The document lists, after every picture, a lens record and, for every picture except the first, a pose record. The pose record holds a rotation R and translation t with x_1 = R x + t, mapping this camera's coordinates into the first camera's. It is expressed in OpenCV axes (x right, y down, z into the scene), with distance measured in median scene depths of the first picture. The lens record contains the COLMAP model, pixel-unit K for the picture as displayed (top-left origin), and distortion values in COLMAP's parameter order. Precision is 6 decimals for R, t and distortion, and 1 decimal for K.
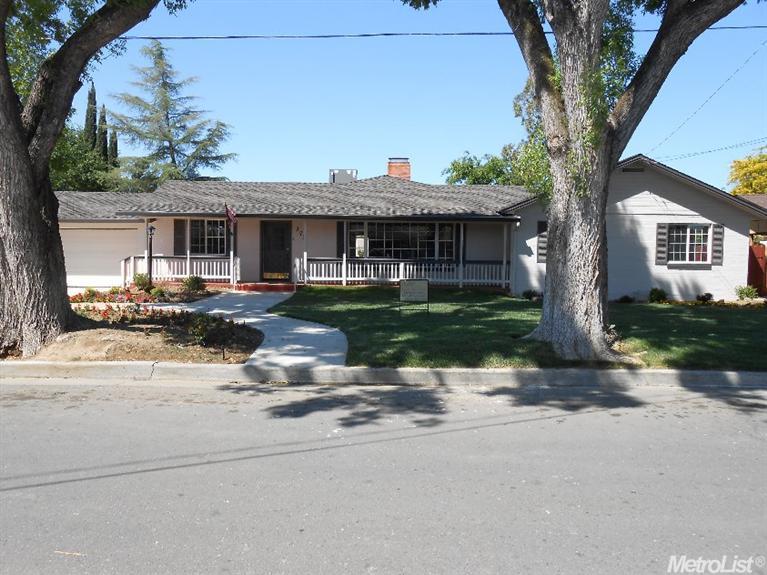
lens RADIAL K [[601.9, 0, 380.8], [0, 601.9, 286.1], [0, 0, 1]] dist [-0.042509, 0.071652]
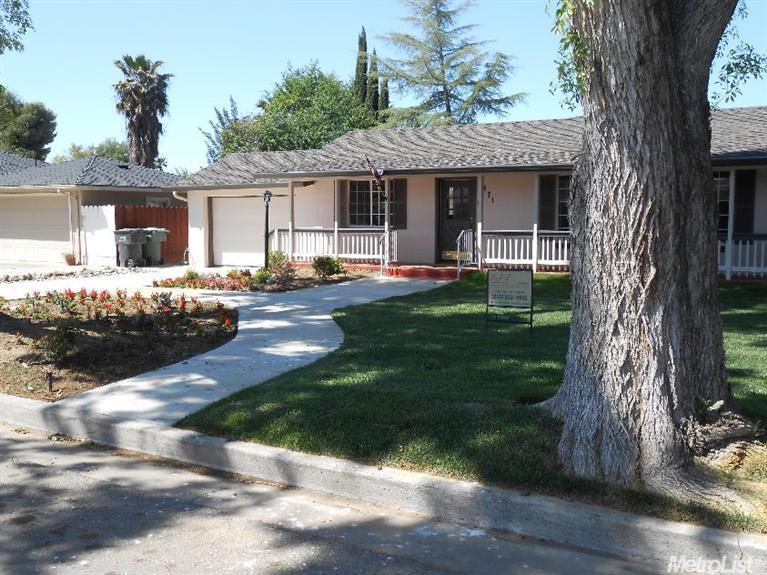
lens RADIAL K [[742.0, 0, 383.5], [0, 742.0, 287.5], [0, 0, 1]] dist [-0.007933, 0.003522]
pose [[0.873250, 0.032106, -0.486214, 0.191577], [-0.015920, 0.999174, 0.037385, -0.011706], [0.487013, -0.024906, 0.873040, 0.205351]]
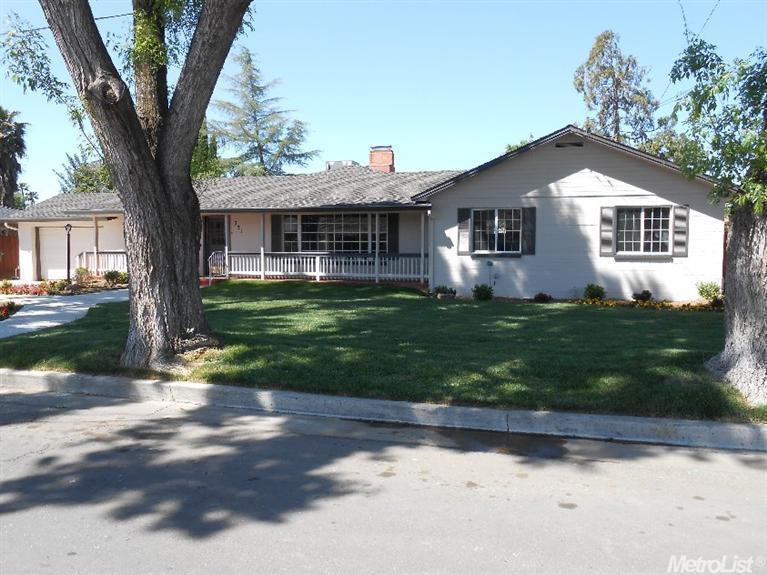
lens RADIAL K [[601.9, 0, 380.8], [0, 601.9, 286.1], [0, 0, 1]] dist [-0.042509, 0.071652]
pose [[0.960938, 0.007345, -0.276668, 0.395378], [-0.004249, 0.999921, 0.011789, -0.003066], [0.276733, -0.010153, 0.960893, 0.111332]]
